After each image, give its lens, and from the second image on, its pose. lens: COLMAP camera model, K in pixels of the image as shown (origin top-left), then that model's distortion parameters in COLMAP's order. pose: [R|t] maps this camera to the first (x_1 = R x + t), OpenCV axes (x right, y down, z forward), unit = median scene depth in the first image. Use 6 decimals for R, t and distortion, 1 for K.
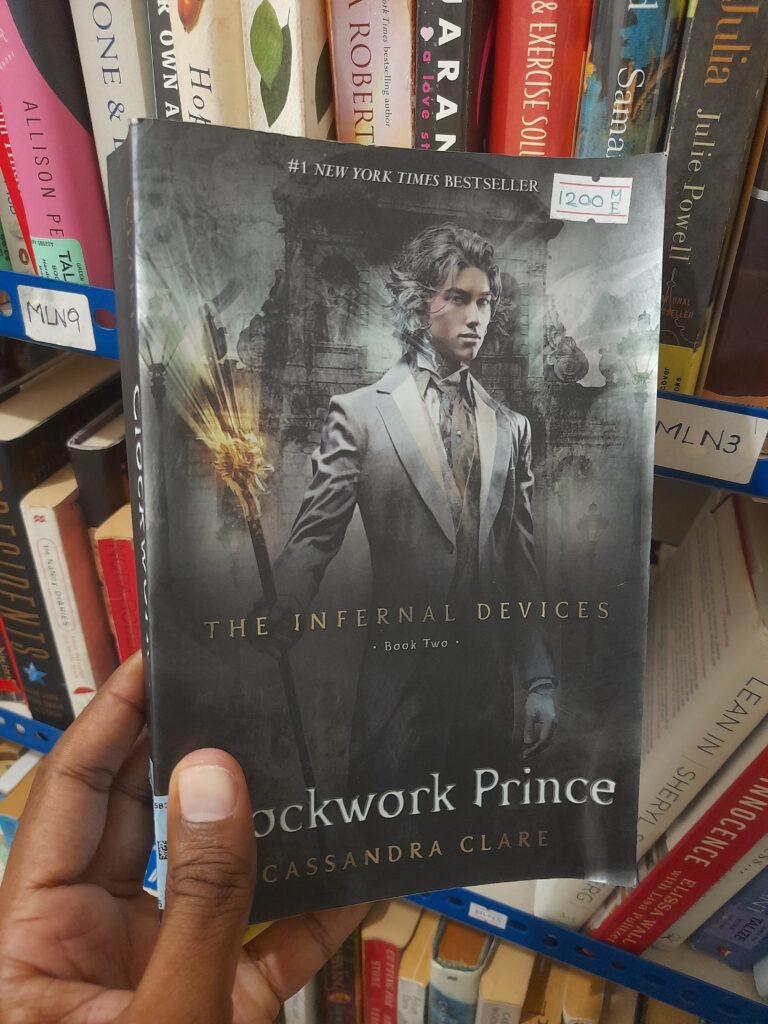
lens RADIAL K [[818.8, 0, 382.6], [0, 818.8, 493.2], [0, 0, 1]] dist [-0.007454, -0.006673]
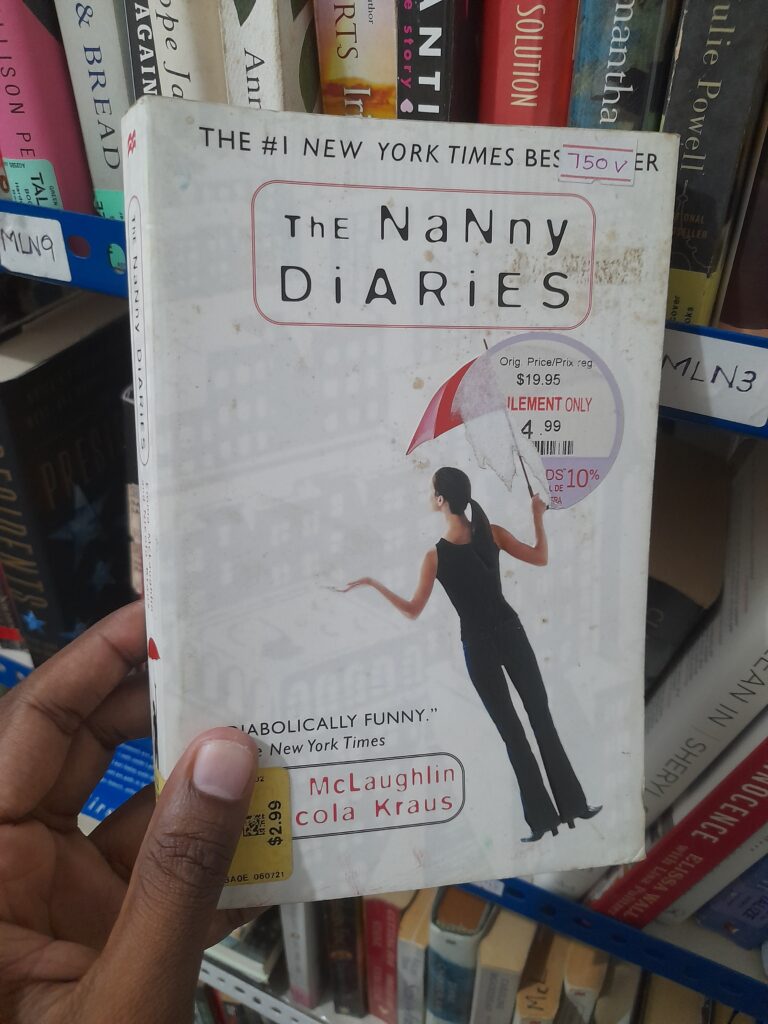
lens RADIAL K [[818.8, 0, 382.6], [0, 818.8, 493.2], [0, 0, 1]] dist [-0.007454, -0.006673]
pose [[0.998756, 0.018922, -0.046145, 0.046032], [-0.016843, 0.998844, 0.045026, 0.017767], [0.046943, -0.044192, 0.997920, 0.053060]]
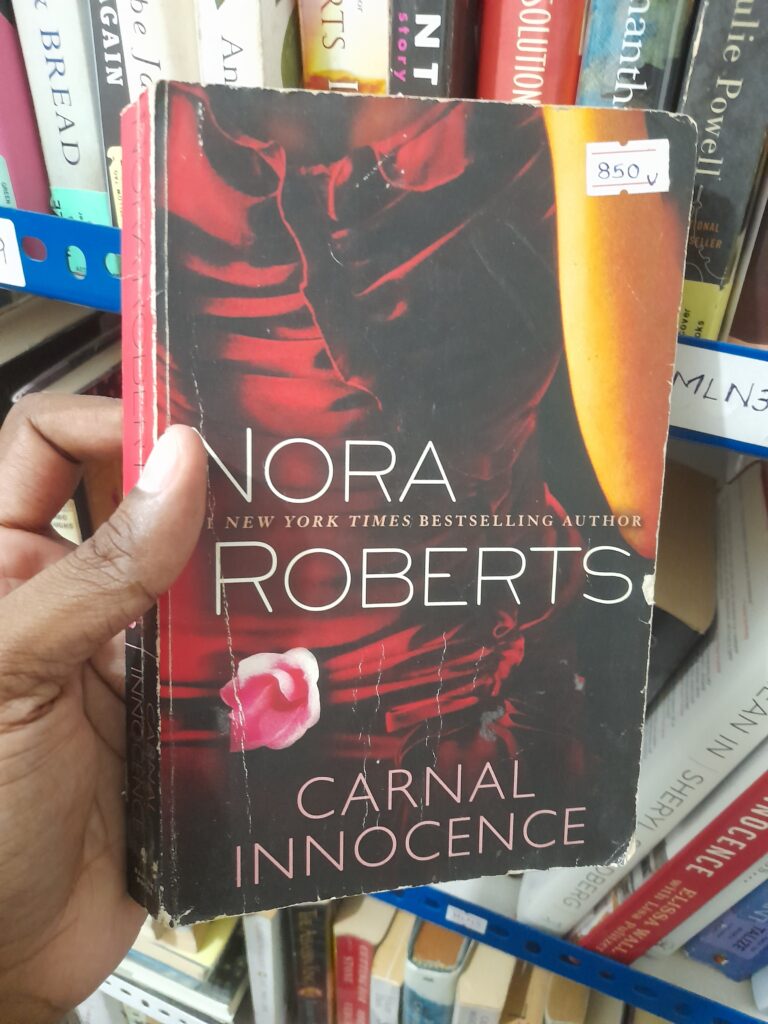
lens RADIAL K [[818.8, 0, 382.6], [0, 818.8, 493.2], [0, 0, 1]] dist [-0.007454, -0.006673]
pose [[0.999840, 0.014905, 0.009879, 0.018688], [-0.015230, 0.999315, 0.033727, 0.008151], [-0.009369, -0.033872, 0.999382, 0.100910]]
